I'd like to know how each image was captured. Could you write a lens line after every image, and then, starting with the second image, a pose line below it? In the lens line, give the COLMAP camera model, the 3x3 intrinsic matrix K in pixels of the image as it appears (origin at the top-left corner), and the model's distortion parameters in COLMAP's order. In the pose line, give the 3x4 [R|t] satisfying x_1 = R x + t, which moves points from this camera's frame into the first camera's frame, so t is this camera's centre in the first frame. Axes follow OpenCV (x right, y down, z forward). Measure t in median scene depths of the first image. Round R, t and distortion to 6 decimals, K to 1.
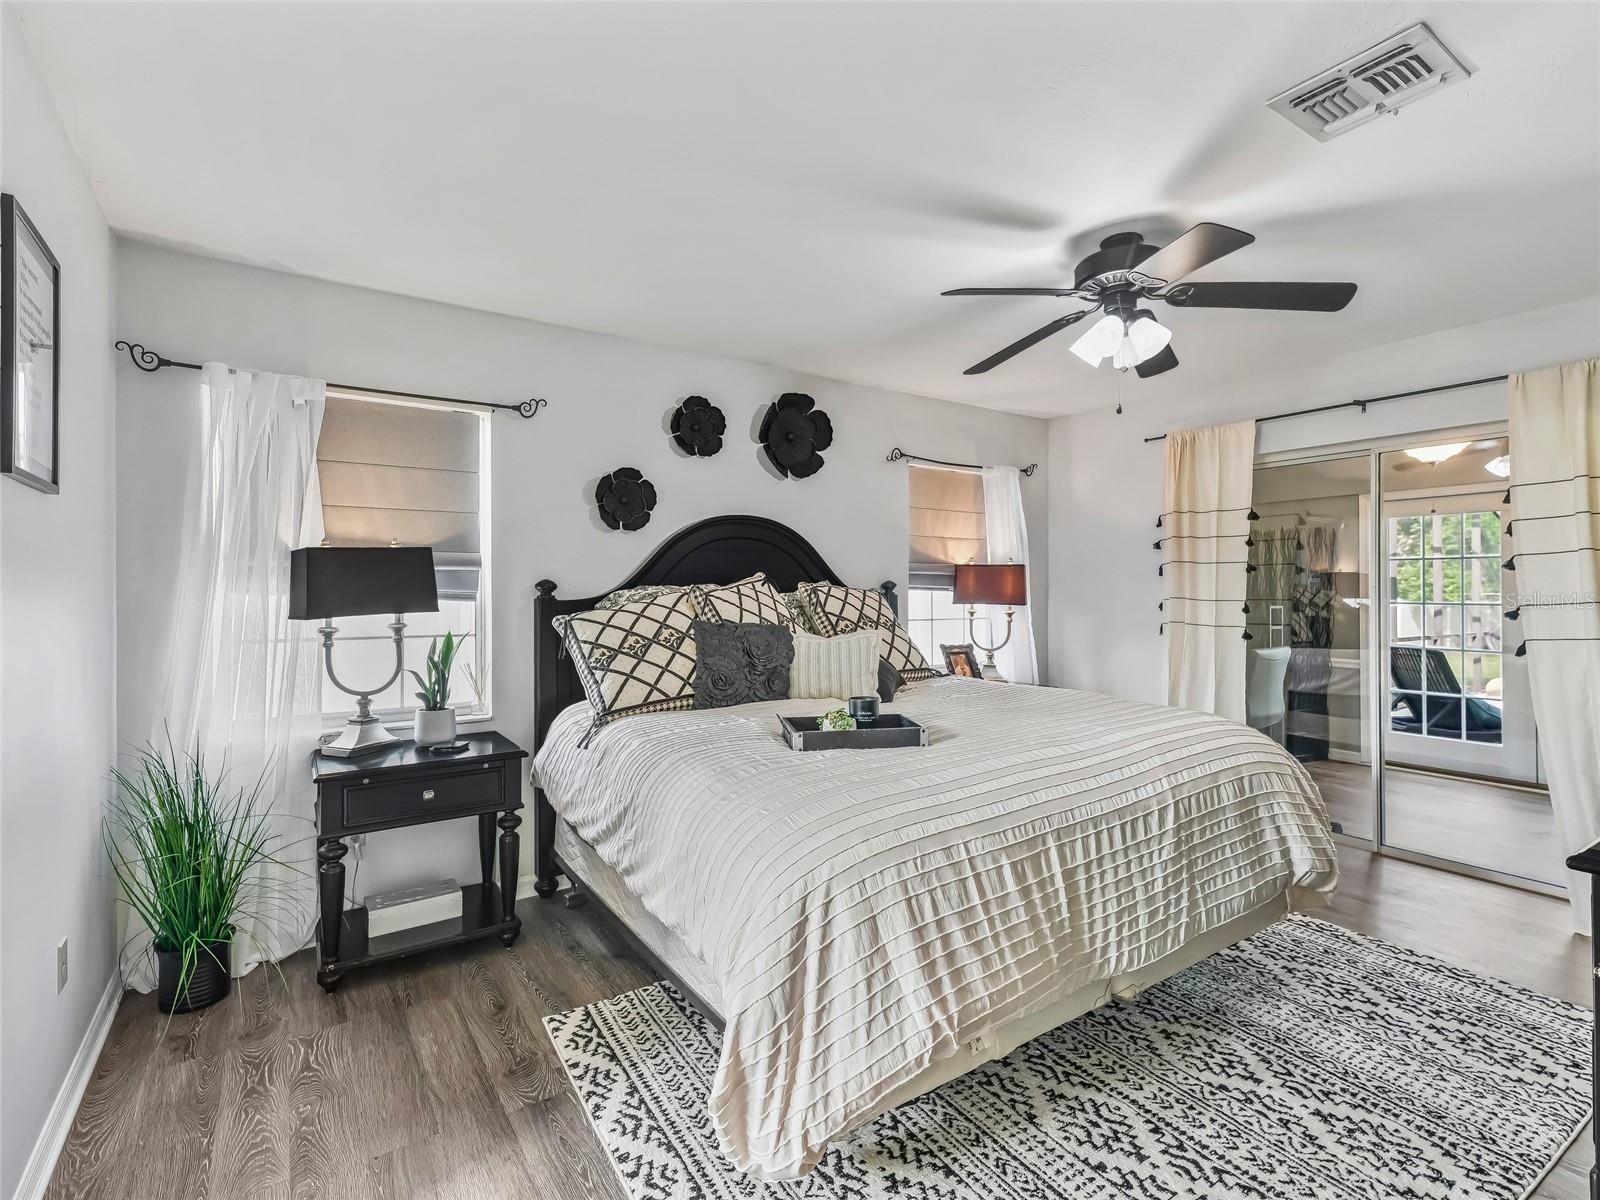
lens RADIAL K [[748.1, 0, 800.3], [0, 748.1, 589.0], [0, 0, 1]] dist [0.001141, -0.000536]
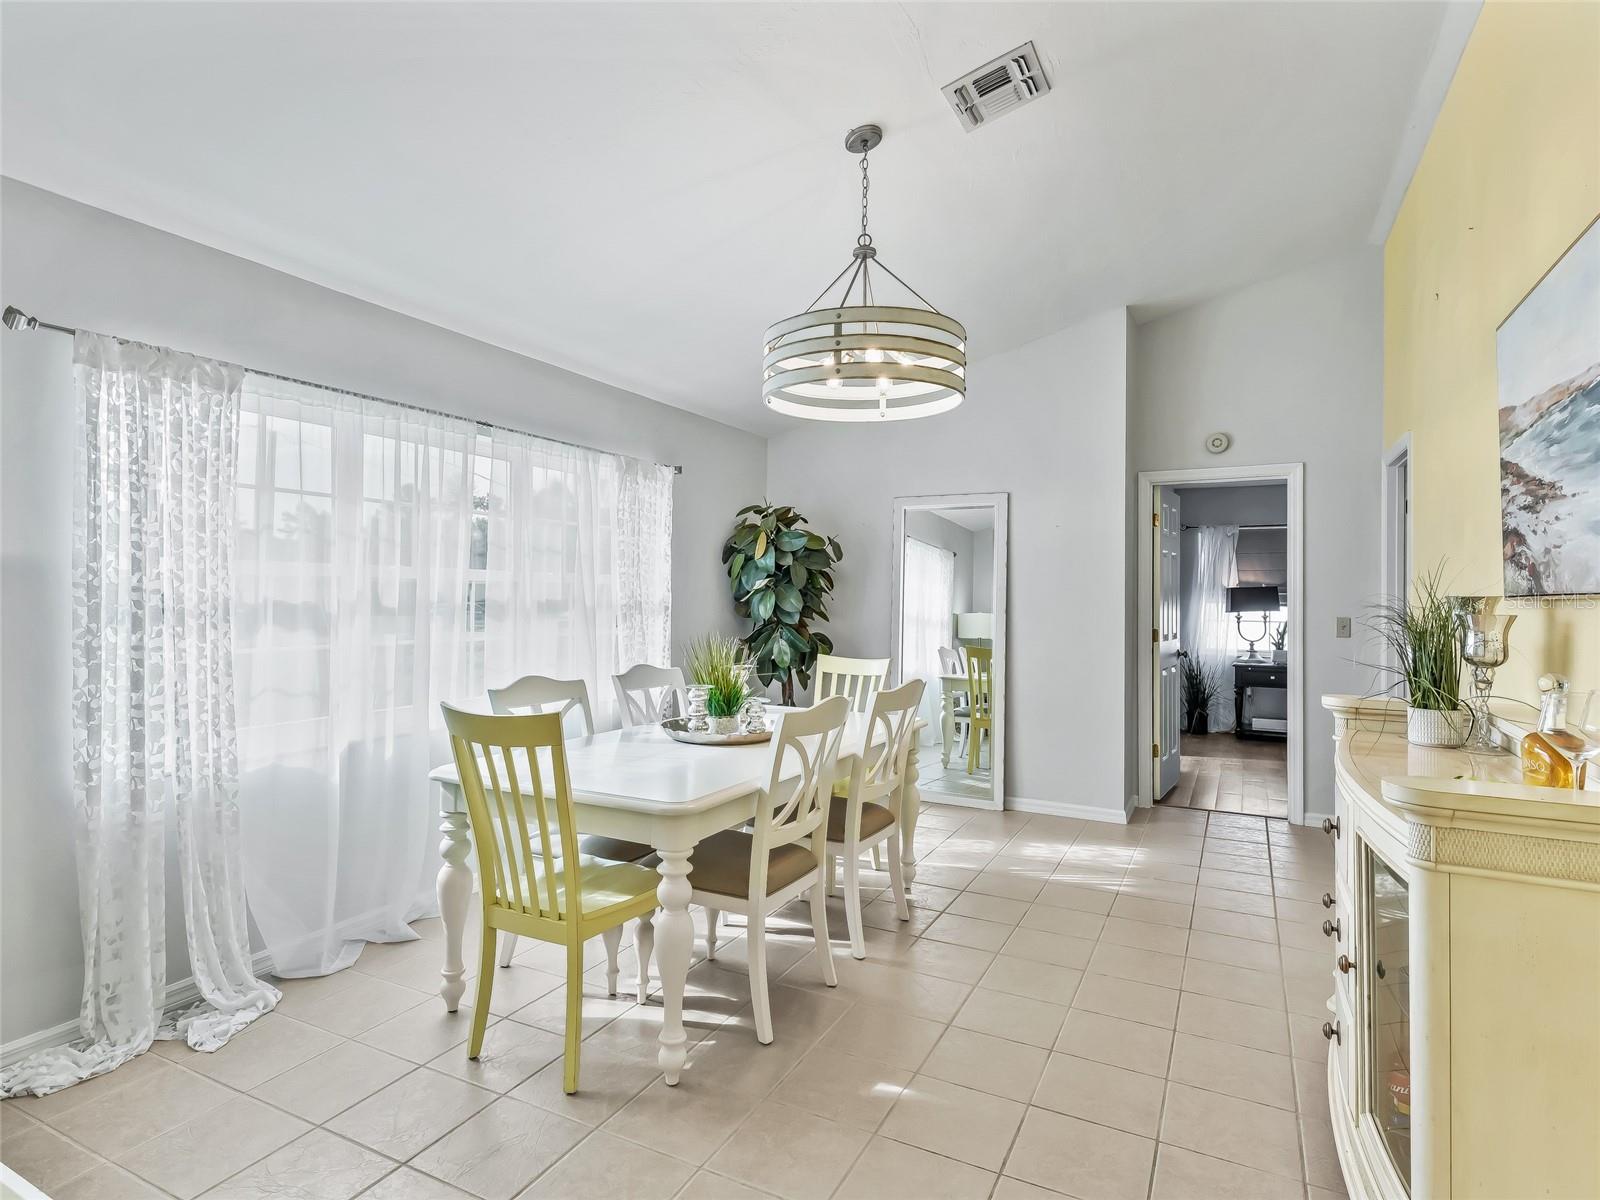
lens RADIAL K [[860.8, 0, 800.0], [0, 860.8, 600.0], [0, 0, 1]] dist [0.000497, 0.000032]
pose [[0.486989, 0.002961, -0.873403, 1.145400], [-0.007992, 0.999967, -0.001066, 0.008874], [0.873372, 0.007500, 0.486997, -1.658039]]
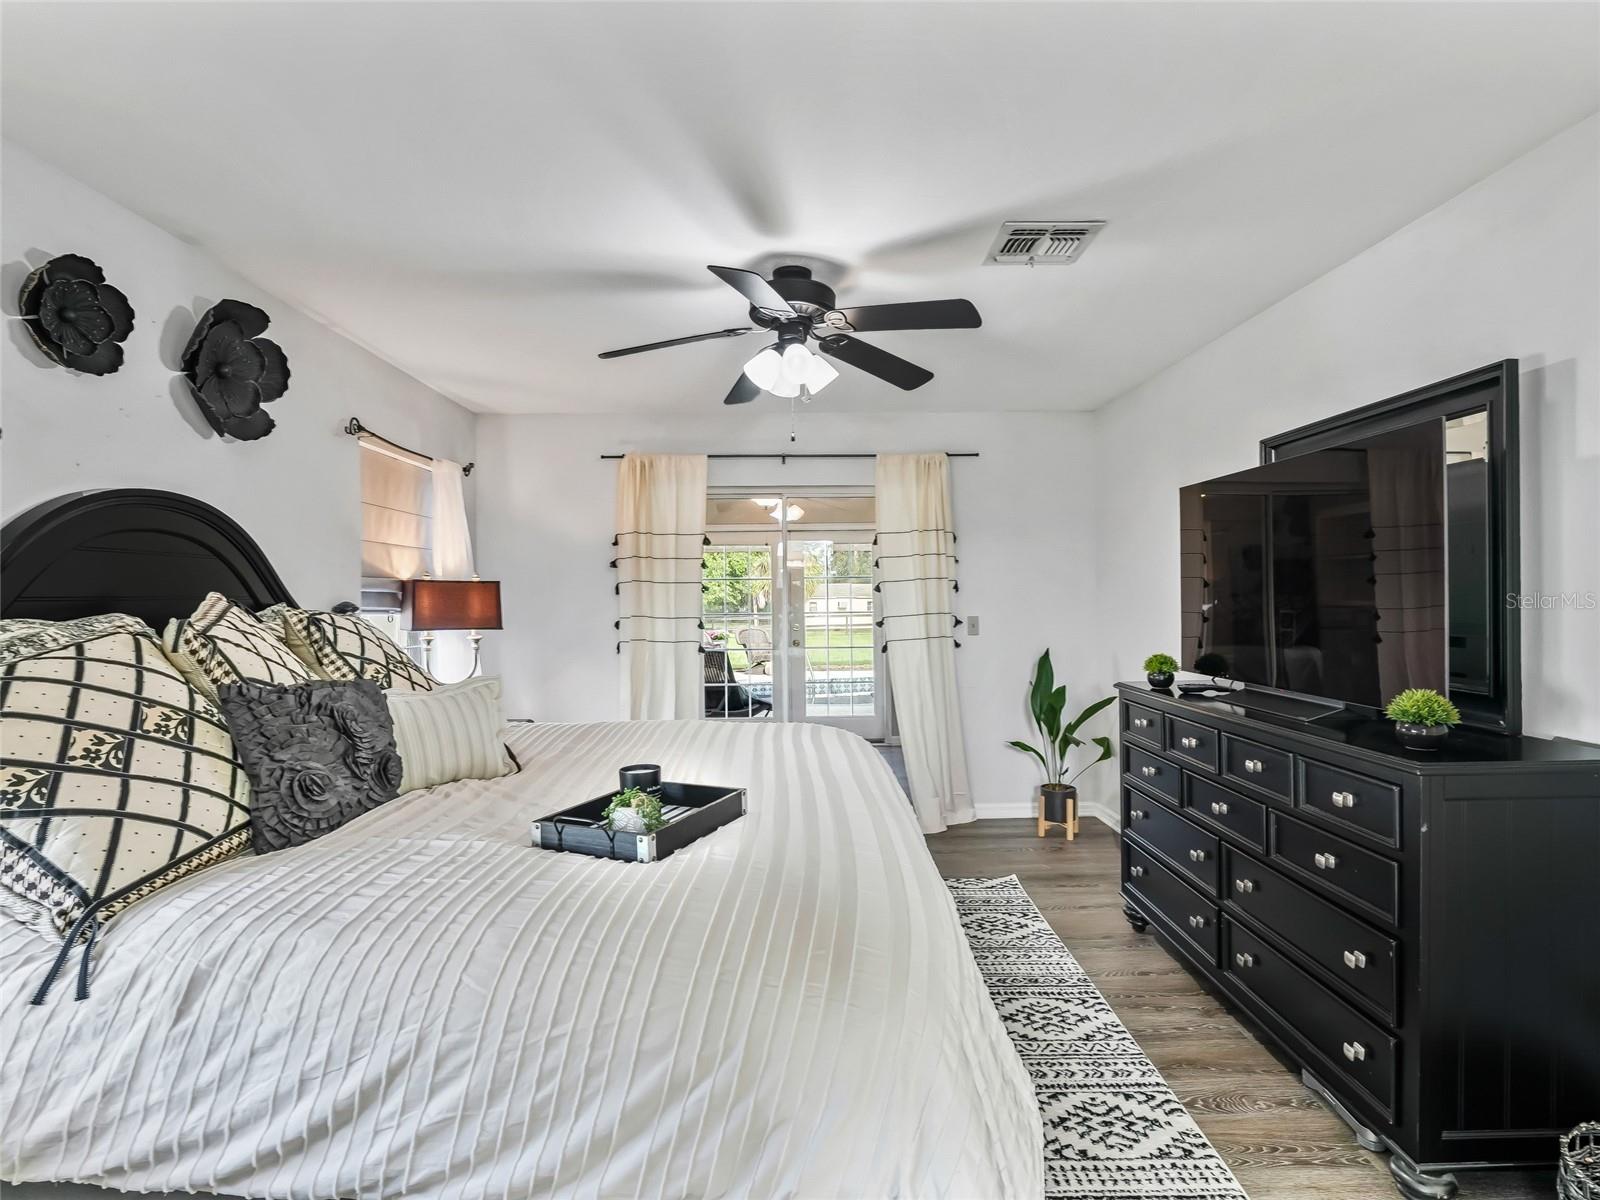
lens RADIAL K [[767.4, 0, 800.0], [0, 767.4, 600.0], [0, 0, 1]] dist [-0.001737, -0.014618]
pose [[0.546720, -0.007047, 0.837286, -0.350111], [0.007866, 0.999964, 0.003279, -0.016724], [-0.837279, 0.004793, 0.546755, 0.330847]]
